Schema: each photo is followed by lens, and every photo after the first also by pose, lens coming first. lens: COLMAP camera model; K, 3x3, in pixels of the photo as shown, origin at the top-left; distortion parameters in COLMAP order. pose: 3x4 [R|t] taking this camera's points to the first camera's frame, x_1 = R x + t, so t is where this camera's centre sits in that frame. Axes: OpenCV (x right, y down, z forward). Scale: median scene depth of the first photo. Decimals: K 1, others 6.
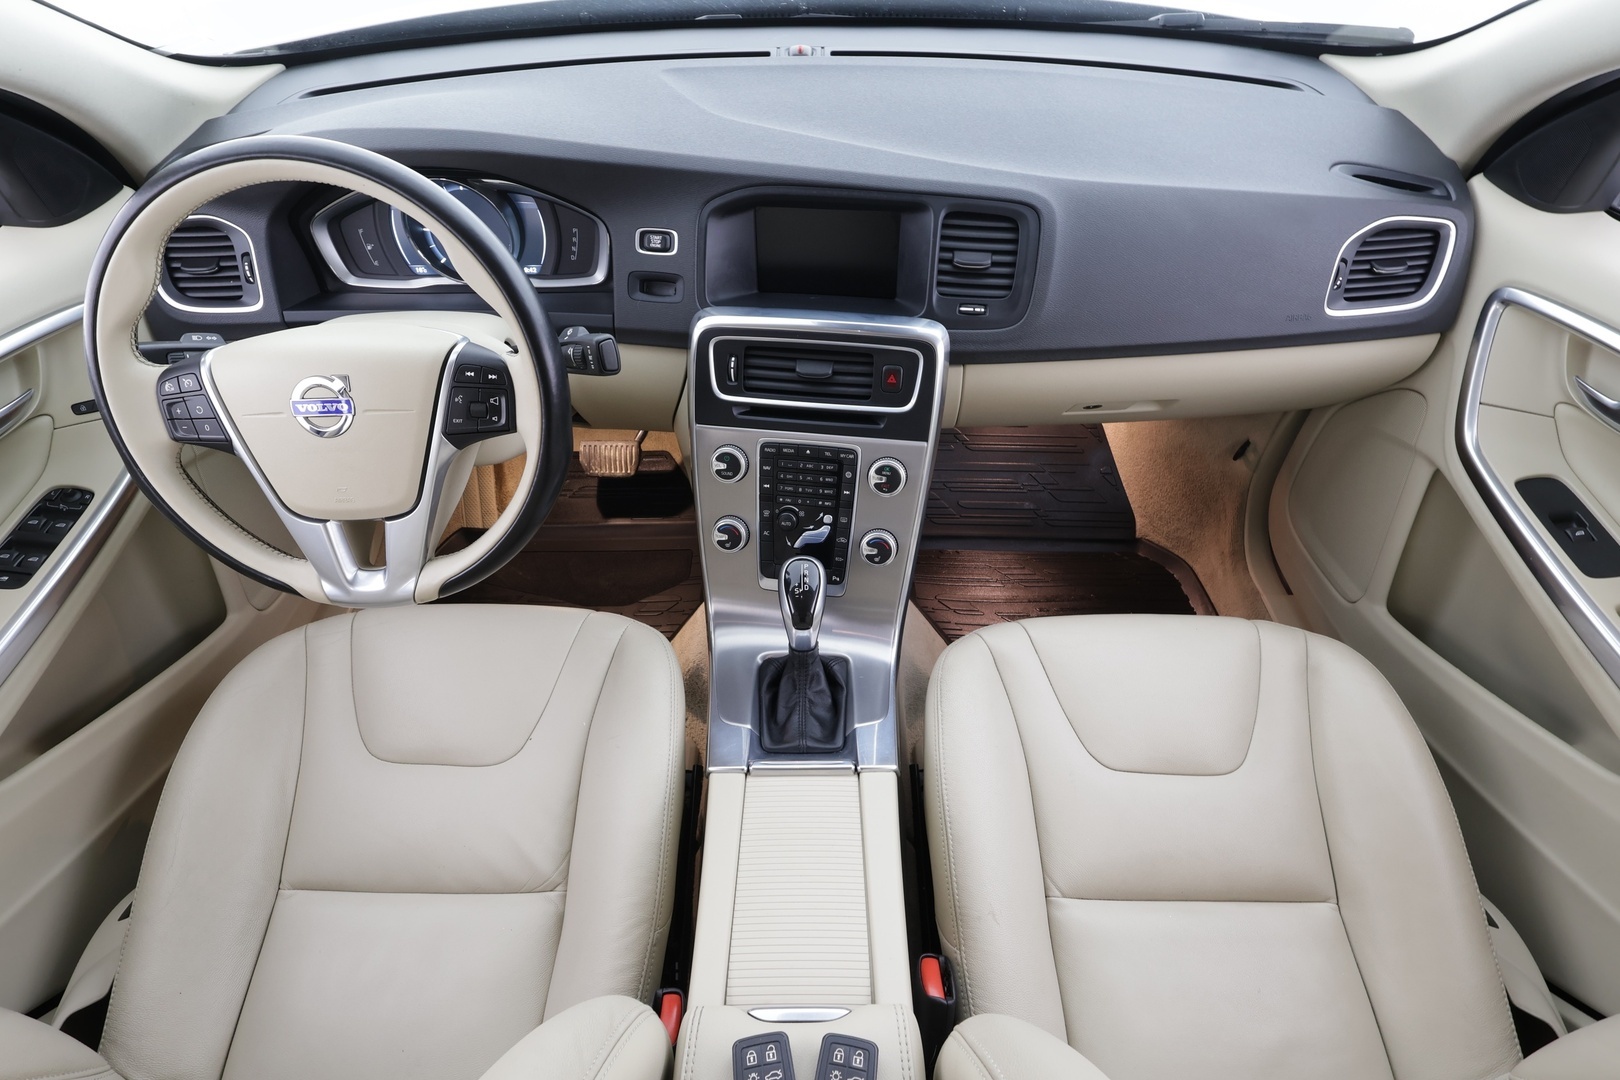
lens RADIAL K [[816.2, 0, 815.5], [0, 816.2, 545.3], [0, 0, 1]] dist [-0.006087, 0.003488]
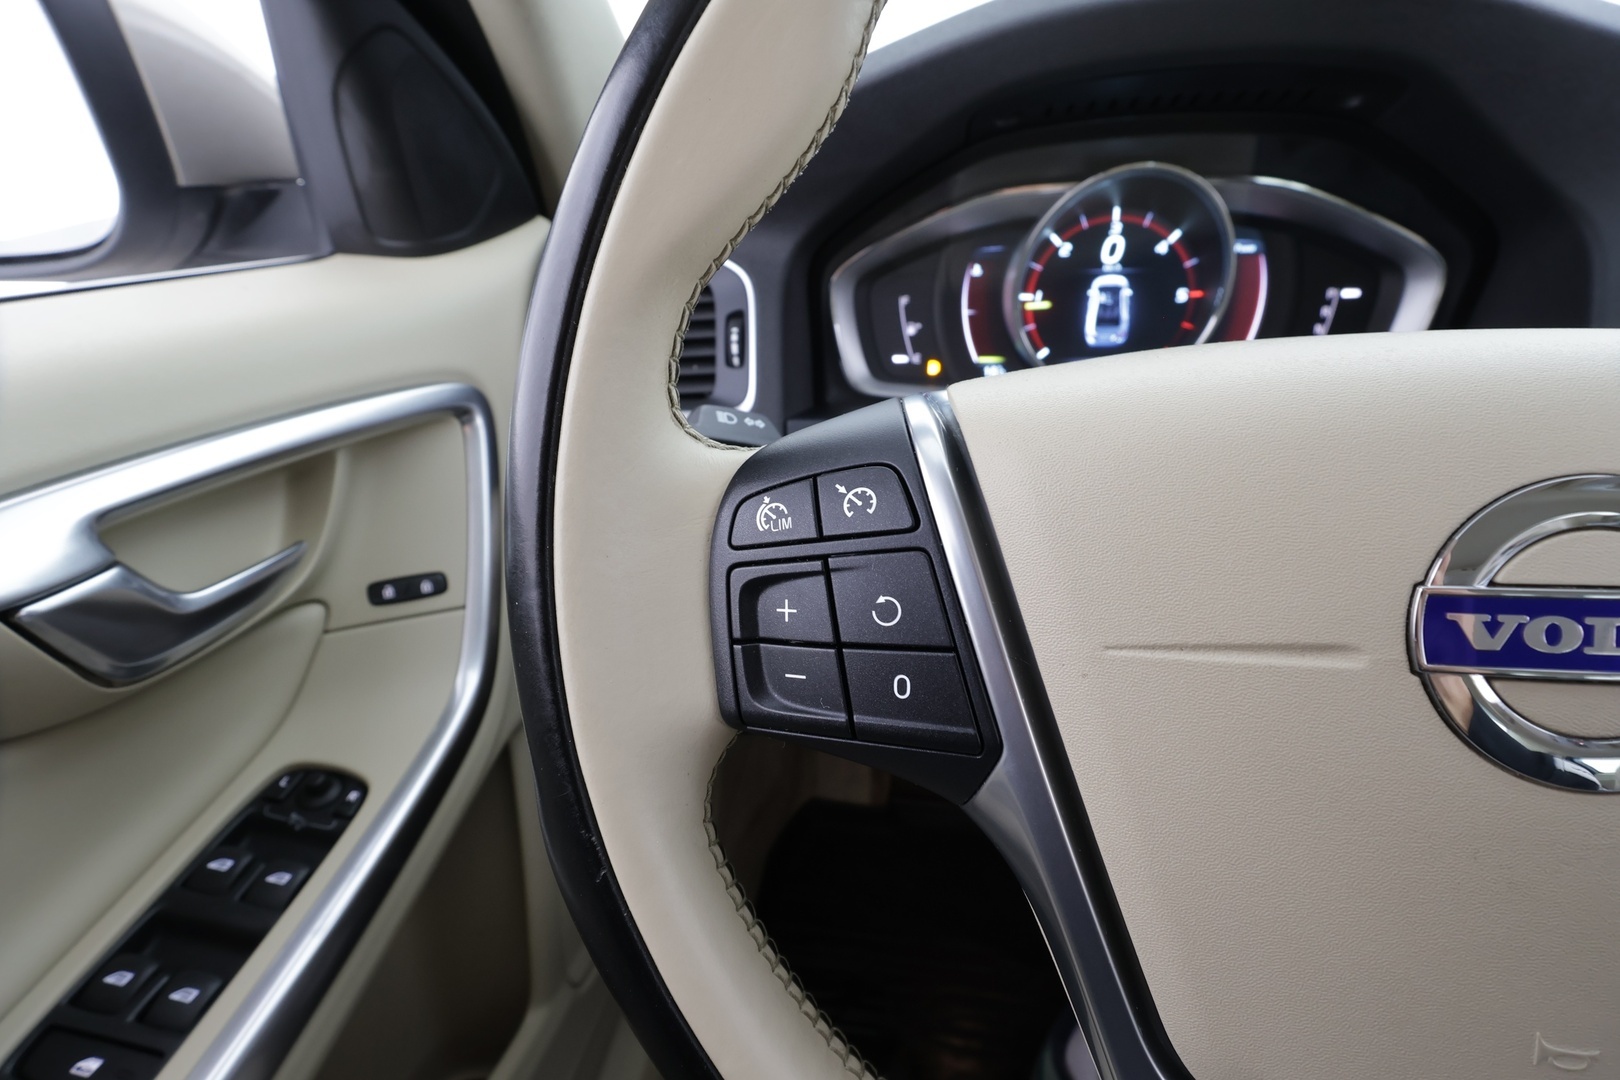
lens RADIAL K [[746.5, 0, 808.6], [0, 746.5, 546.2], [0, 0, 1]] dist [-0.011623, 0.005458]
pose [[0.984950, 0.035662, -0.169123, -0.578657], [-0.080376, 0.960751, -0.265512, -0.097206], [0.153016, 0.275109, 0.949158, 0.610478]]
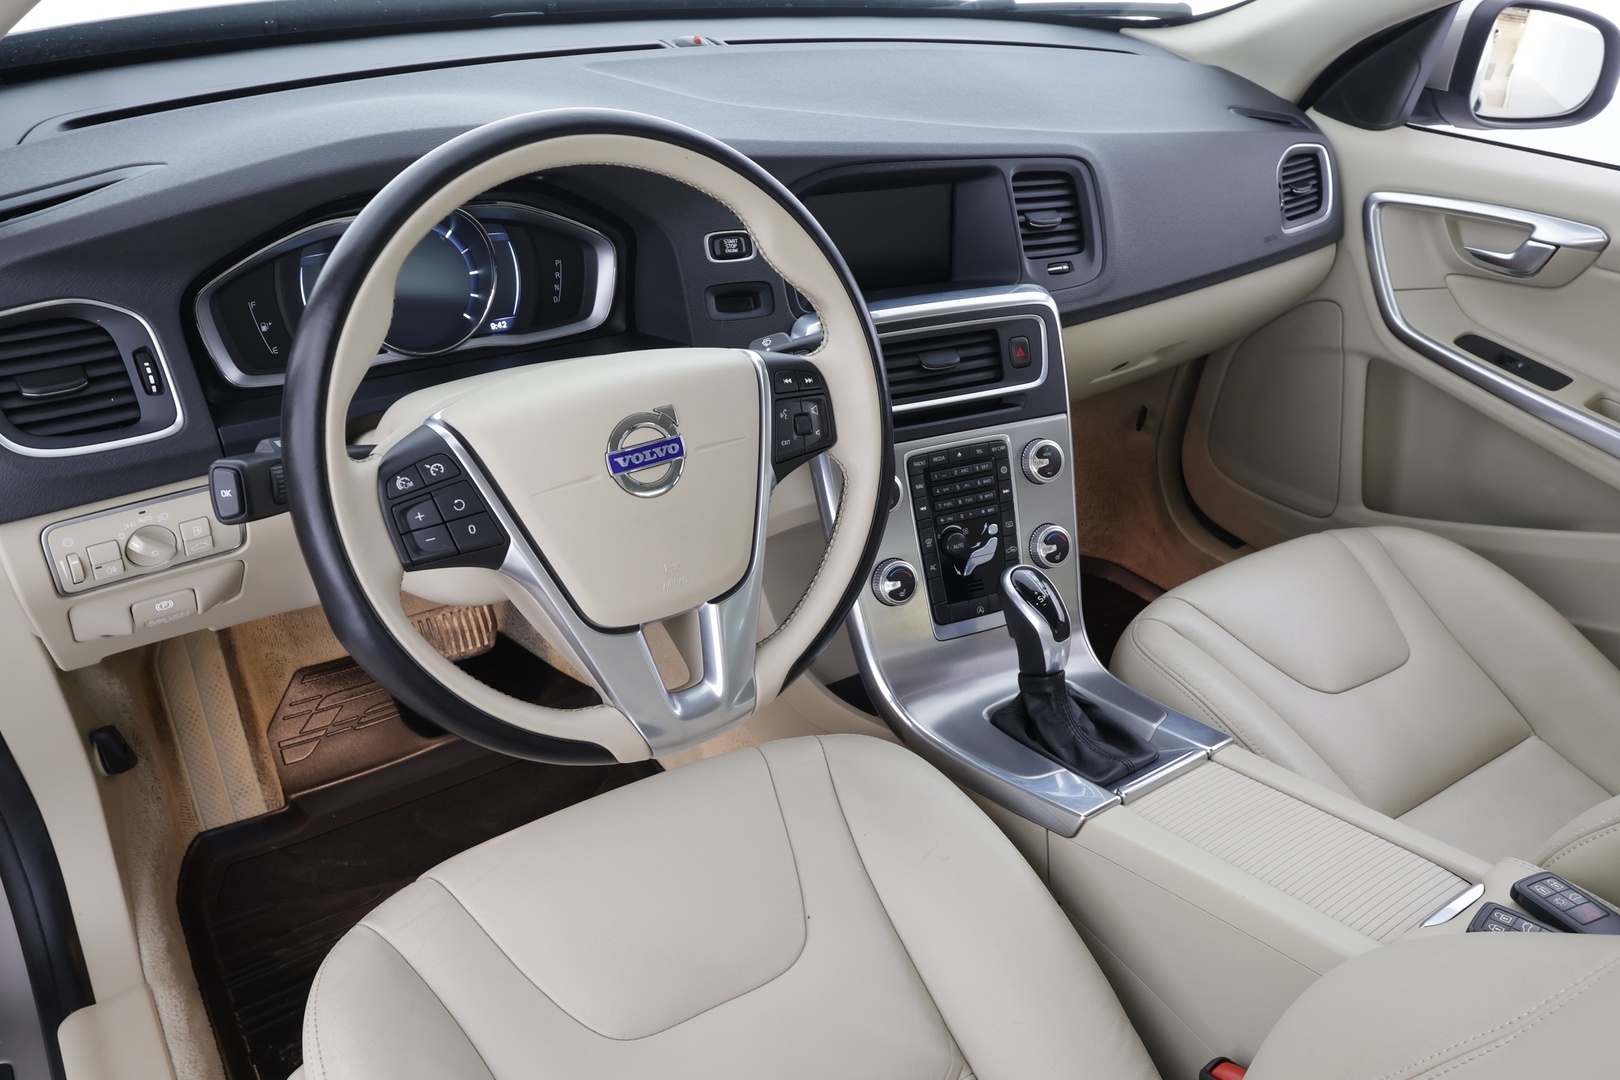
lens RADIAL K [[1231.8, 0, 810.4], [0, 1231.8, 546.0], [0, 0, 1]] dist [0.004260, -0.005652]
pose [[0.817784, -0.245853, 0.520370, -0.819631], [0.348018, 0.931374, -0.106891, 0.055350], [-0.458380, 0.268512, 0.847225, 0.023031]]
